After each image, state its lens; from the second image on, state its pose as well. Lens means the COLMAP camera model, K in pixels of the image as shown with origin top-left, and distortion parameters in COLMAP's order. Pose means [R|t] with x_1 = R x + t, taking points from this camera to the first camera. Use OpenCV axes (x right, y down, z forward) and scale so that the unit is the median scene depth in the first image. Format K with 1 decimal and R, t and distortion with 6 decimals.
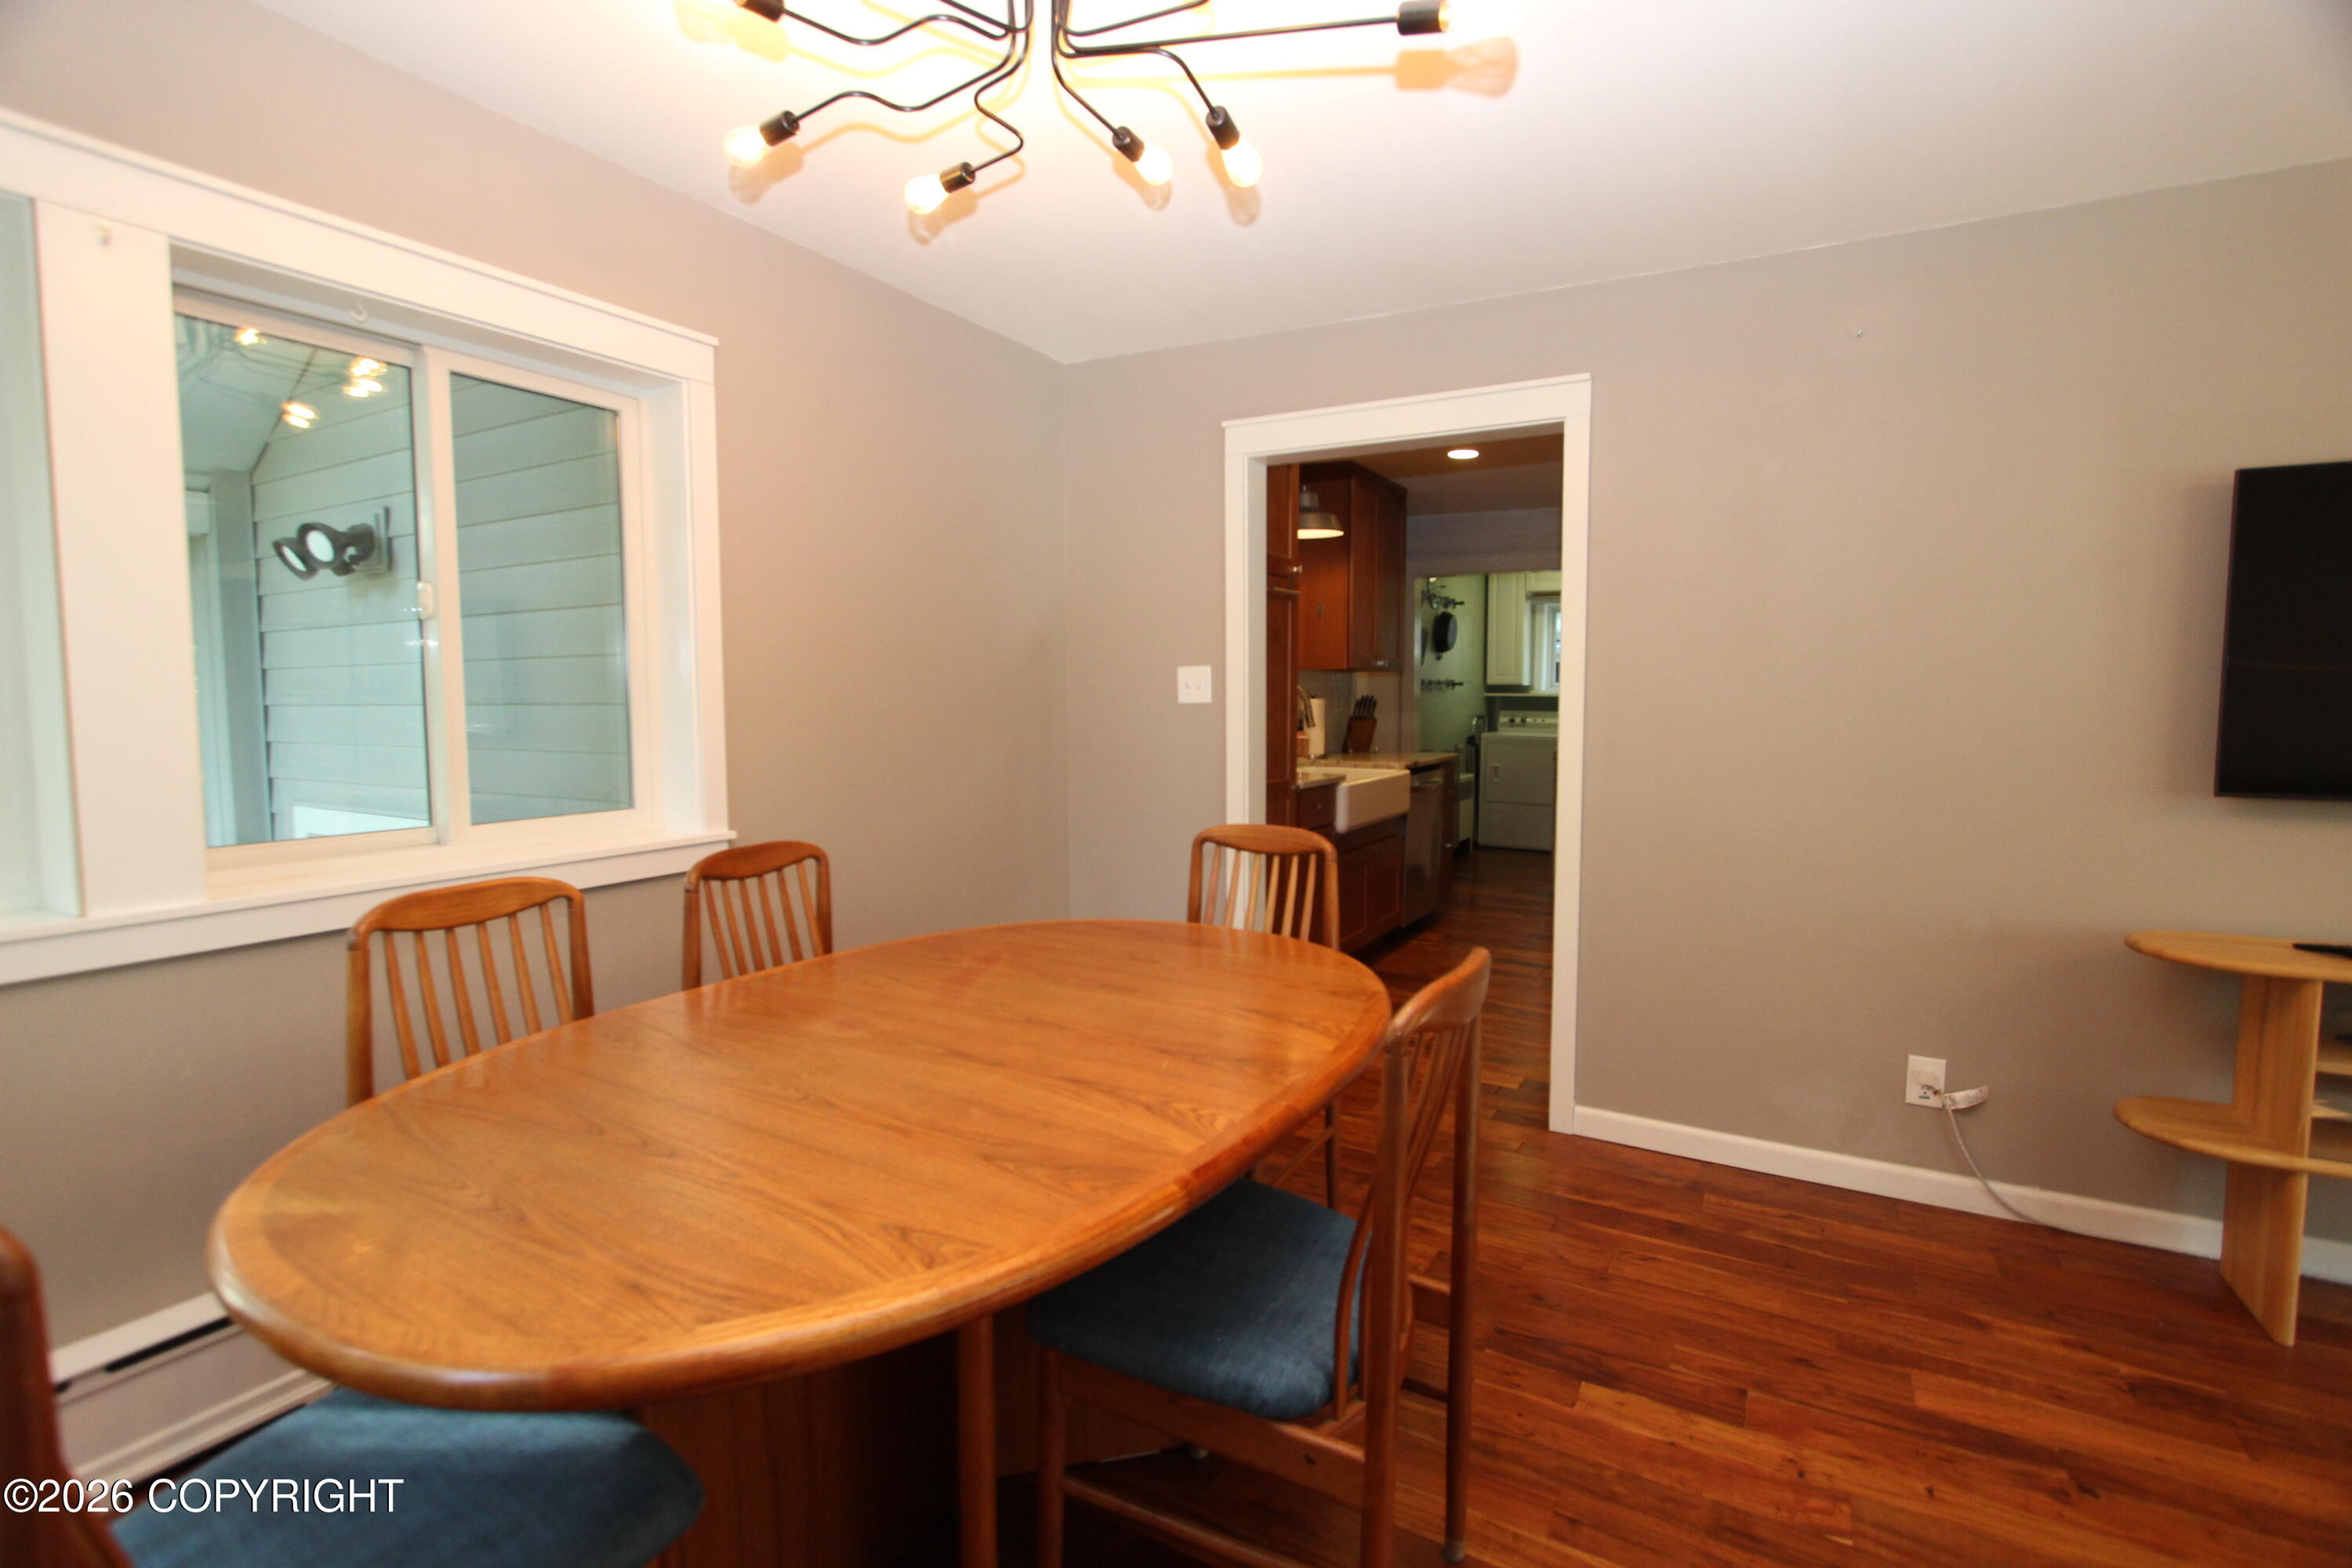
lens RADIAL K [[1082.2, 0, 1178.3], [0, 1082.2, 789.5], [0, 0, 1]] dist [-0.011756, 0.001014]
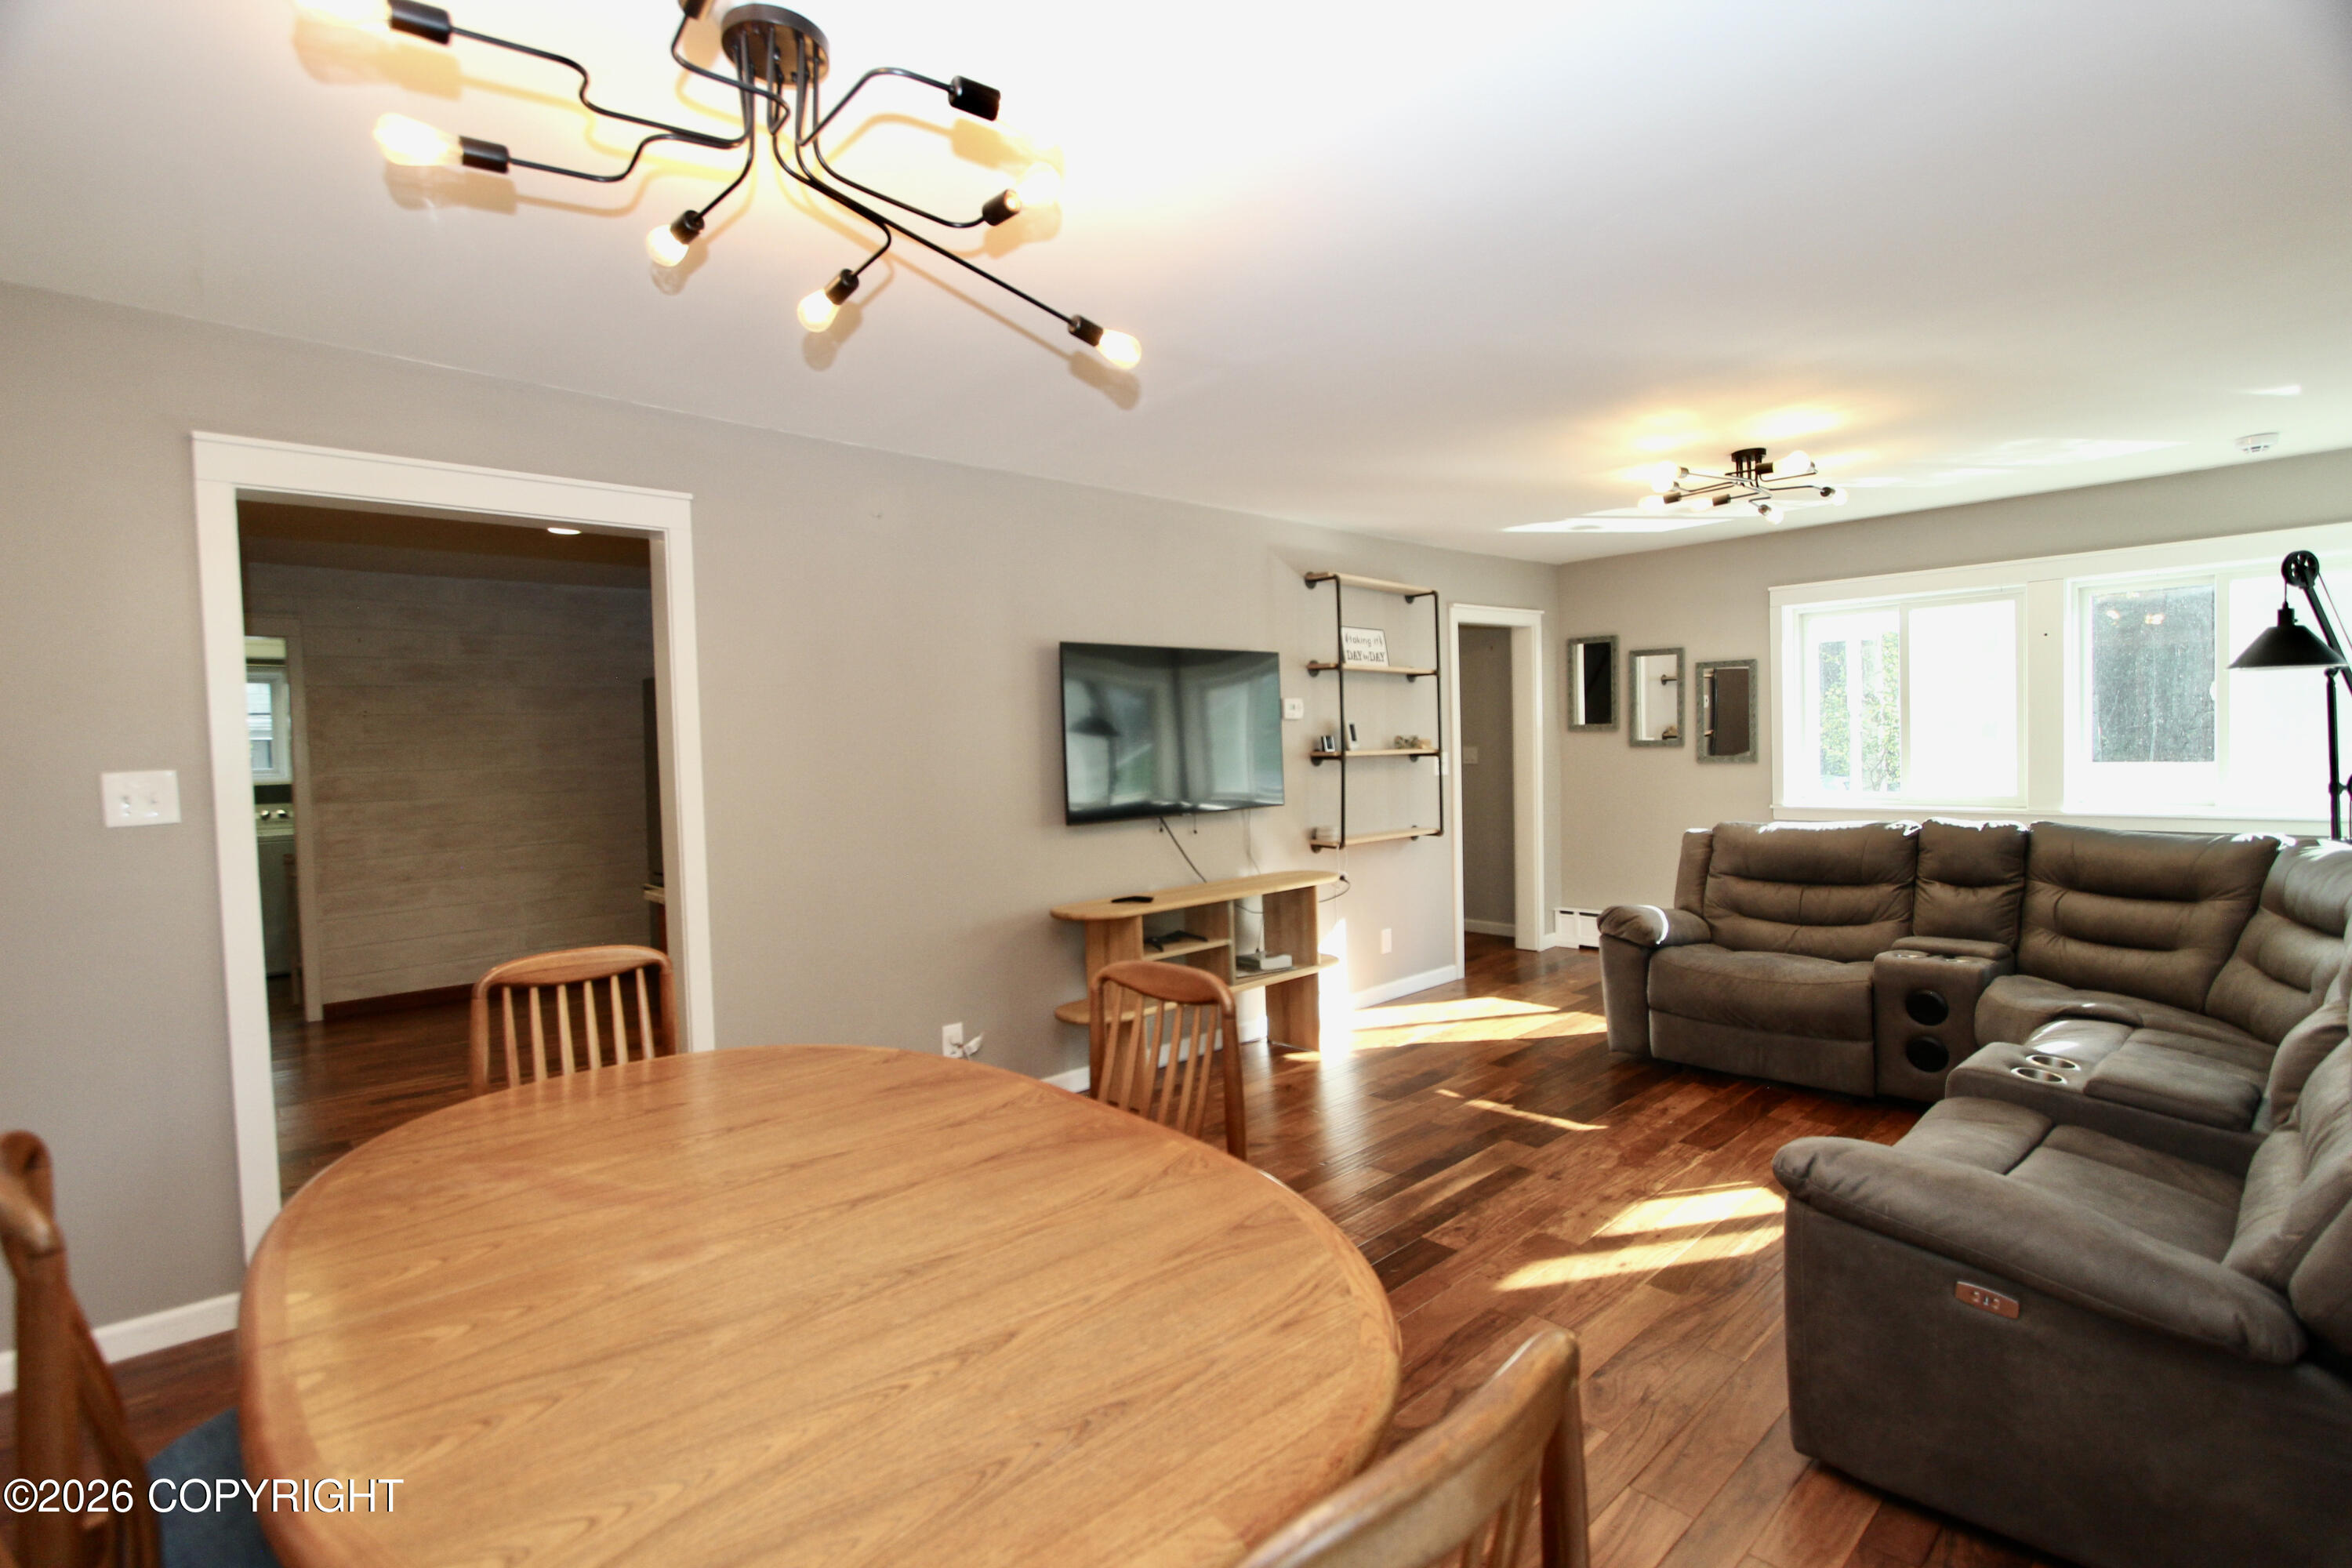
lens RADIAL K [[1082.2, 0, 1180.5], [0, 1082.2, 775.7], [0, 0, 1]] dist [-0.011756, 0.001014]
pose [[0.305572, -0.041171, 0.951279, -0.606795], [0.113468, 0.993520, 0.006551, -0.058033], [-0.945384, 0.105938, 0.308263, 0.252039]]
